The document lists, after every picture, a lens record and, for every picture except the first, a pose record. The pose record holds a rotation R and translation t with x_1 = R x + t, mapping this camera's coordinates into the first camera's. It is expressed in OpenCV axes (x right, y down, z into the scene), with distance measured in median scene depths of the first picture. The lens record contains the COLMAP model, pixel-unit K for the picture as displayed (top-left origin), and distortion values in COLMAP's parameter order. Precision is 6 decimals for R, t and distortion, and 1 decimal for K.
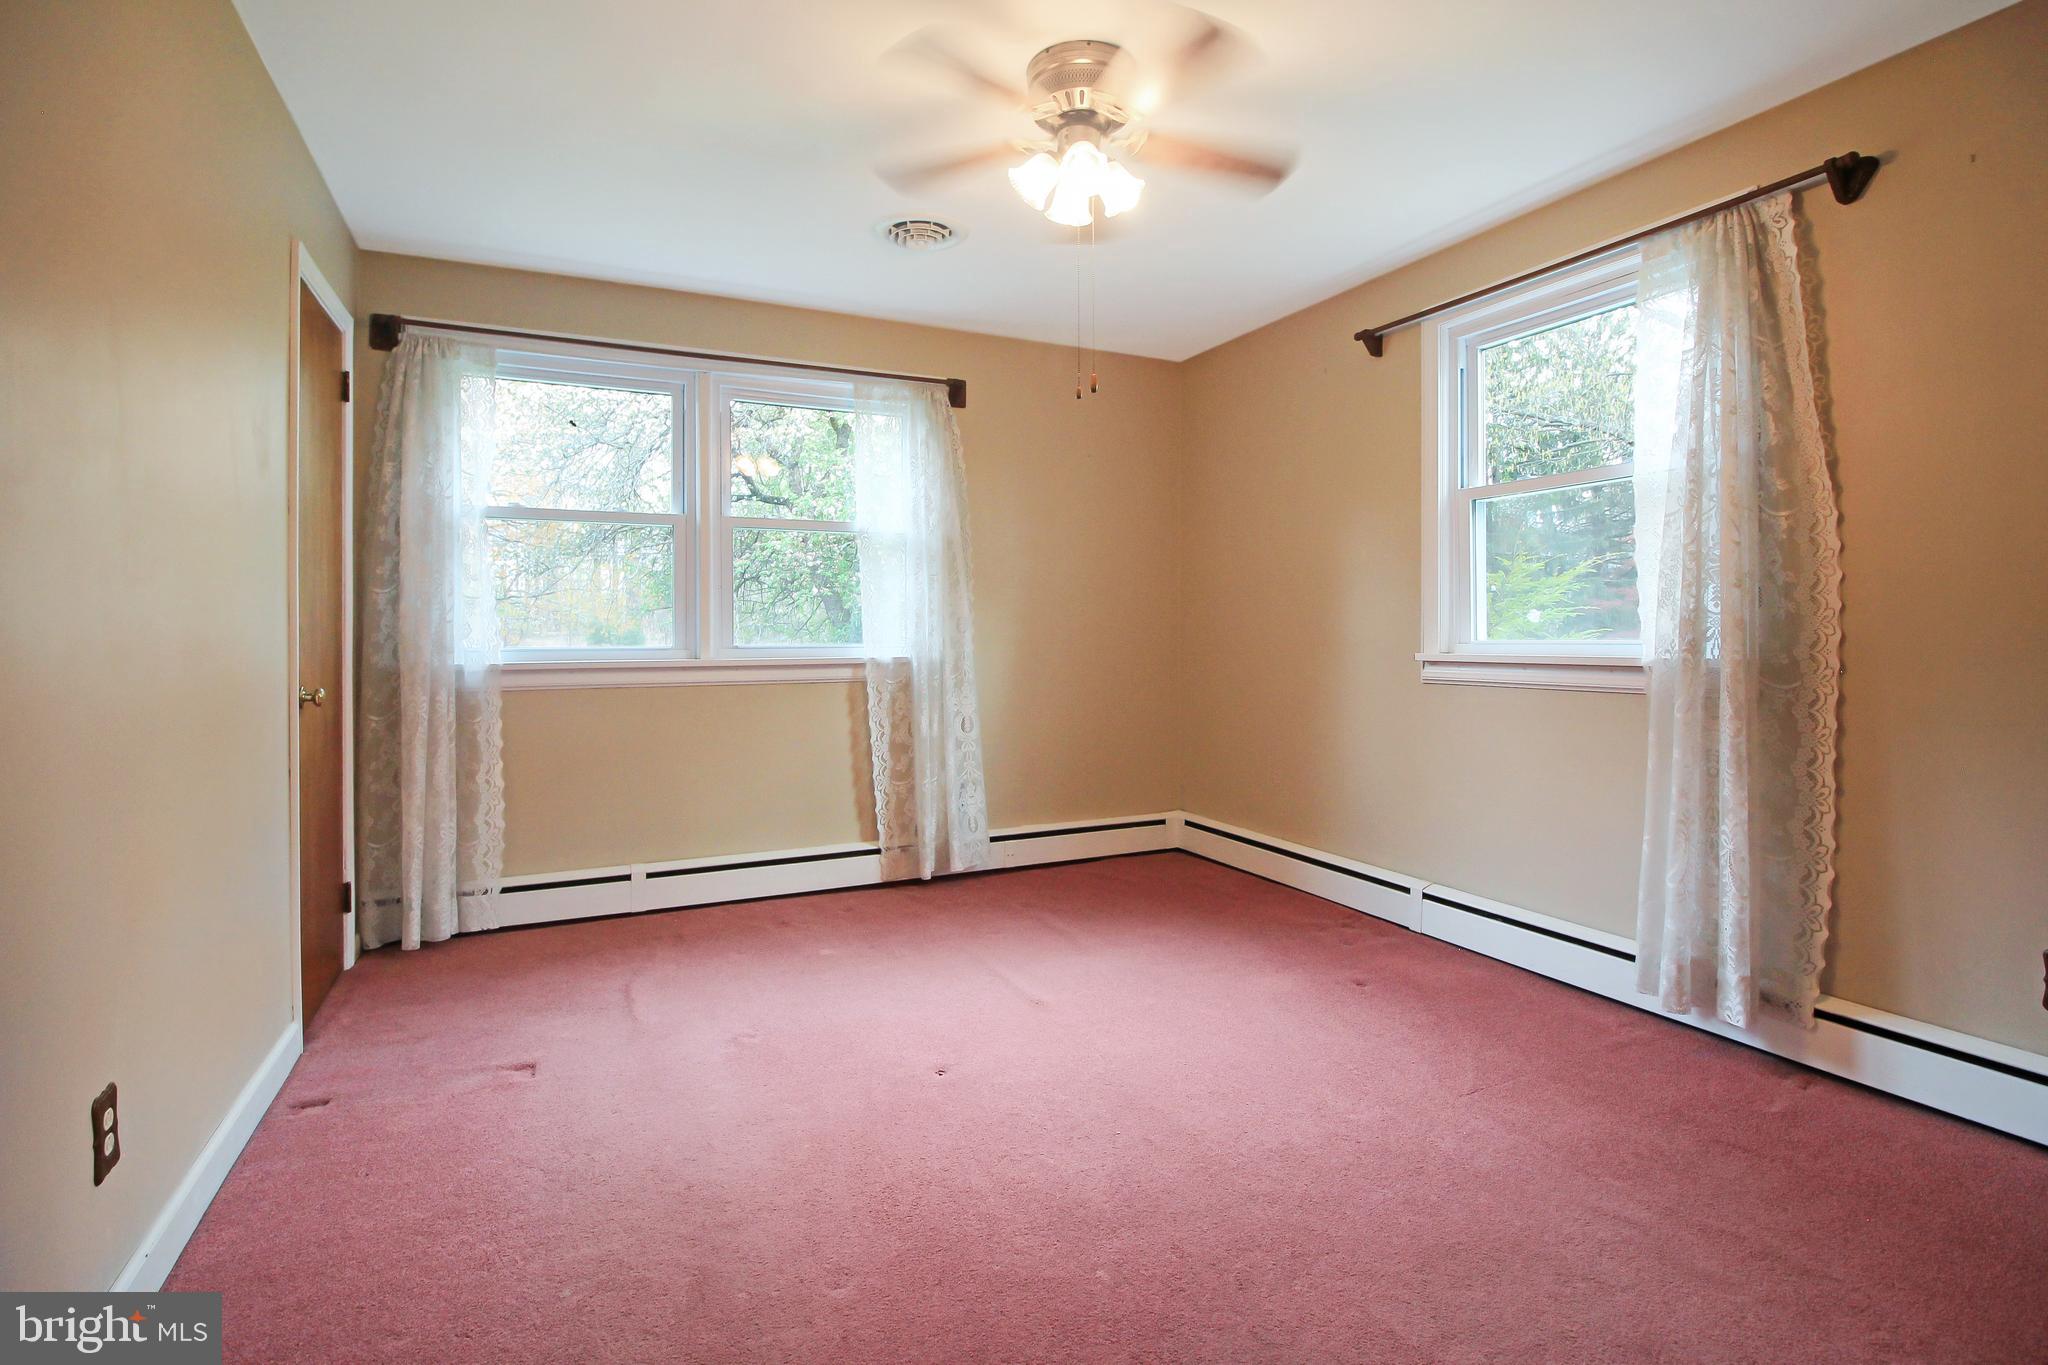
lens RADIAL K [[976.5, 0, 1030.6], [0, 976.5, 629.1], [0, 0, 1]] dist [0.000929, -0.015367]
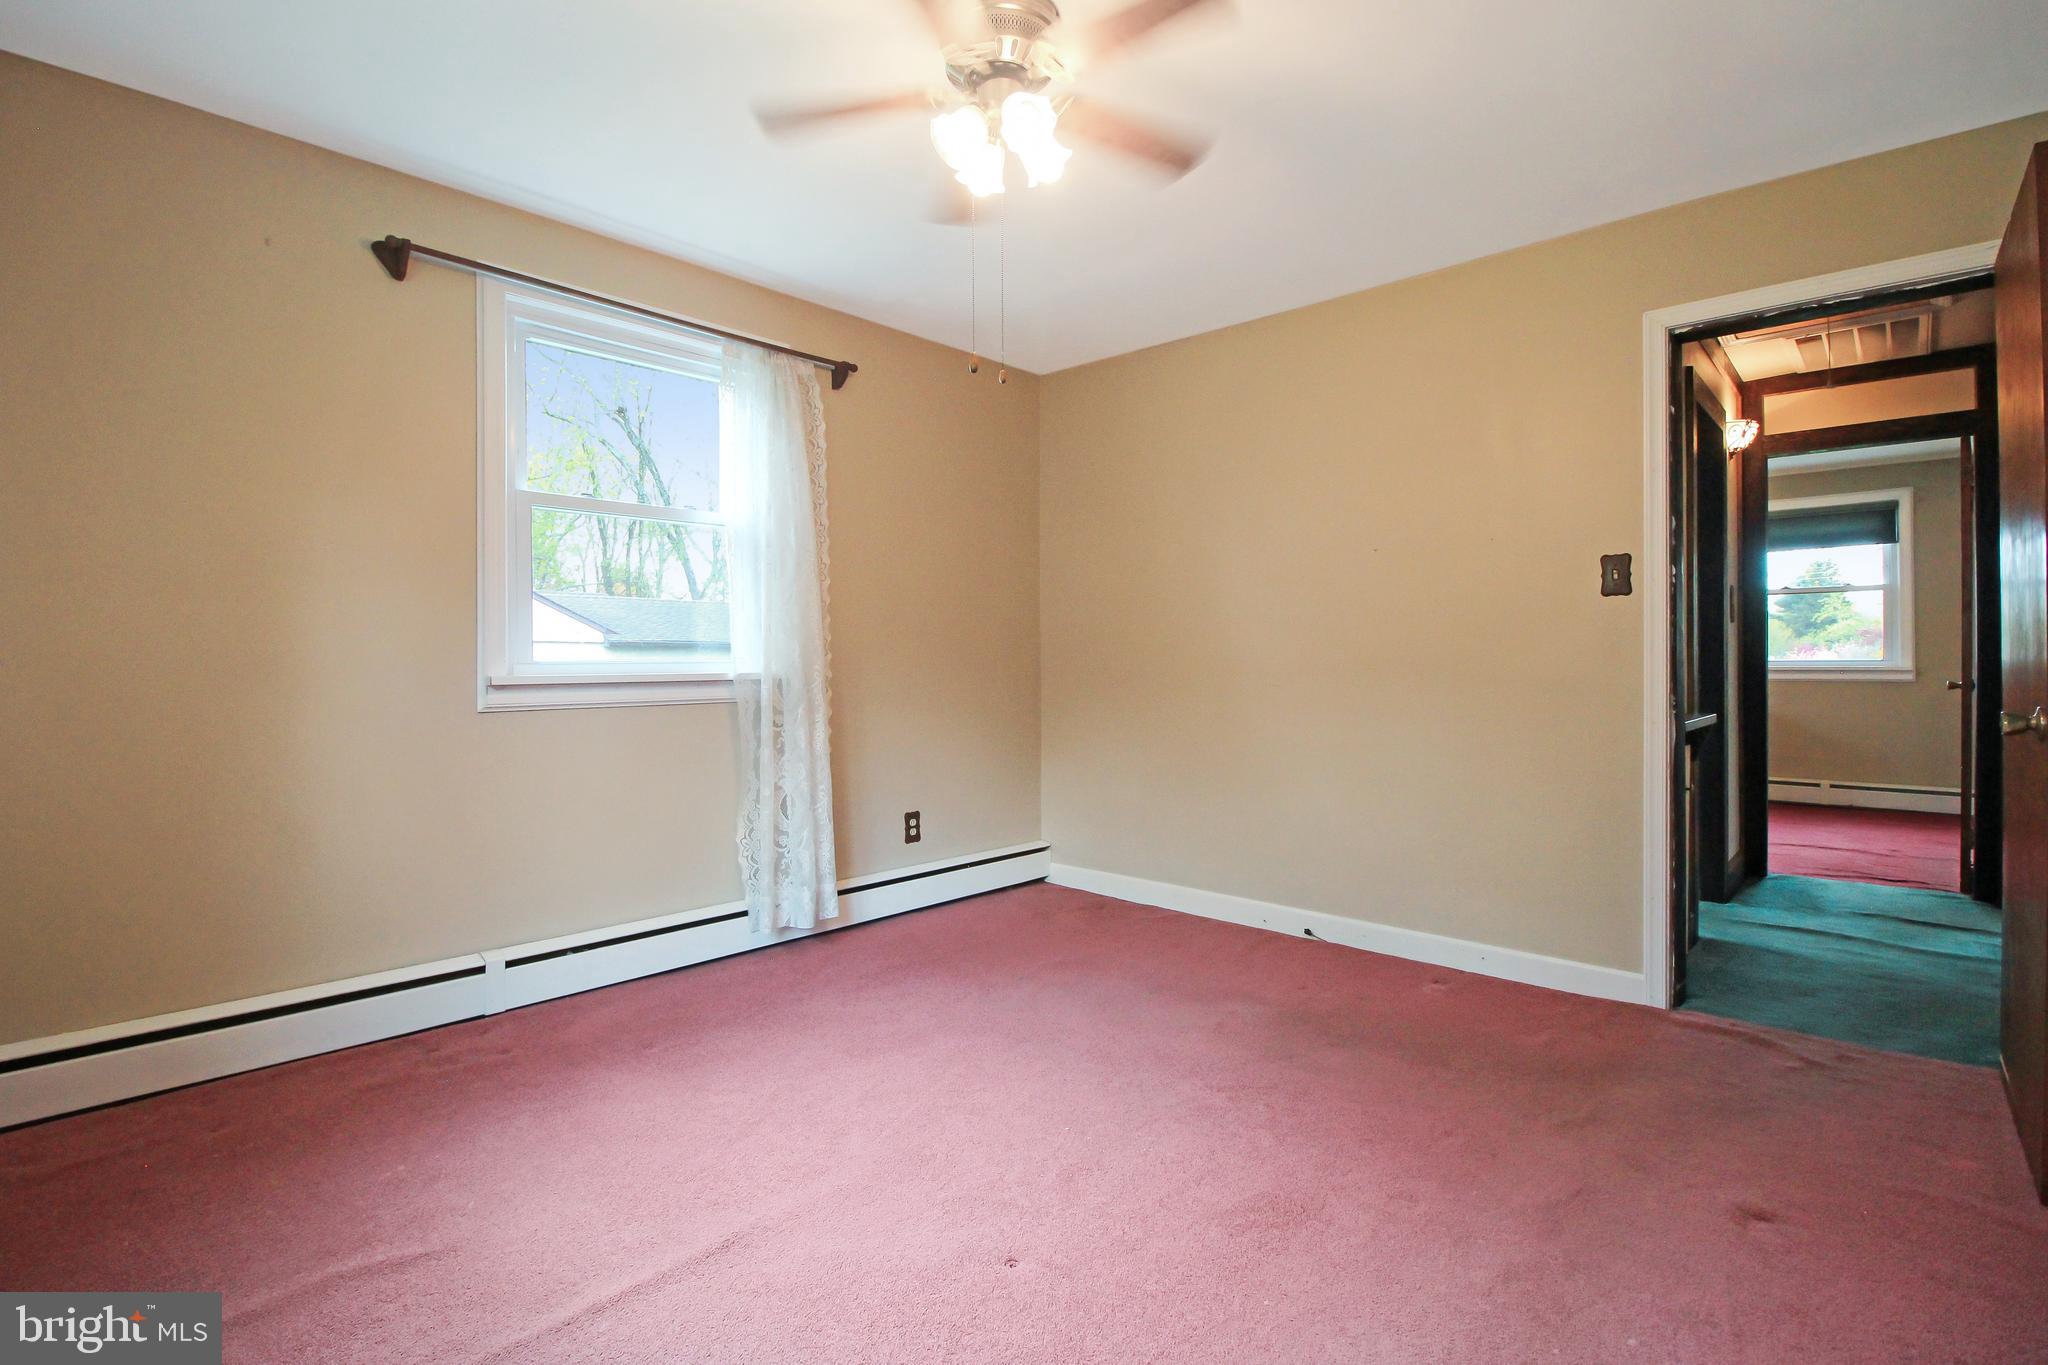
lens RADIAL K [[976.5, 0, 1030.6], [0, 976.5, 629.1], [0, 0, 1]] dist [0.000929, -0.015367]
pose [[-0.359005, 0.022396, 0.933067, -0.629217], [-0.008759, 0.999587, -0.027363, 0.003839], [-0.933294, -0.017996, -0.358661, 1.013499]]
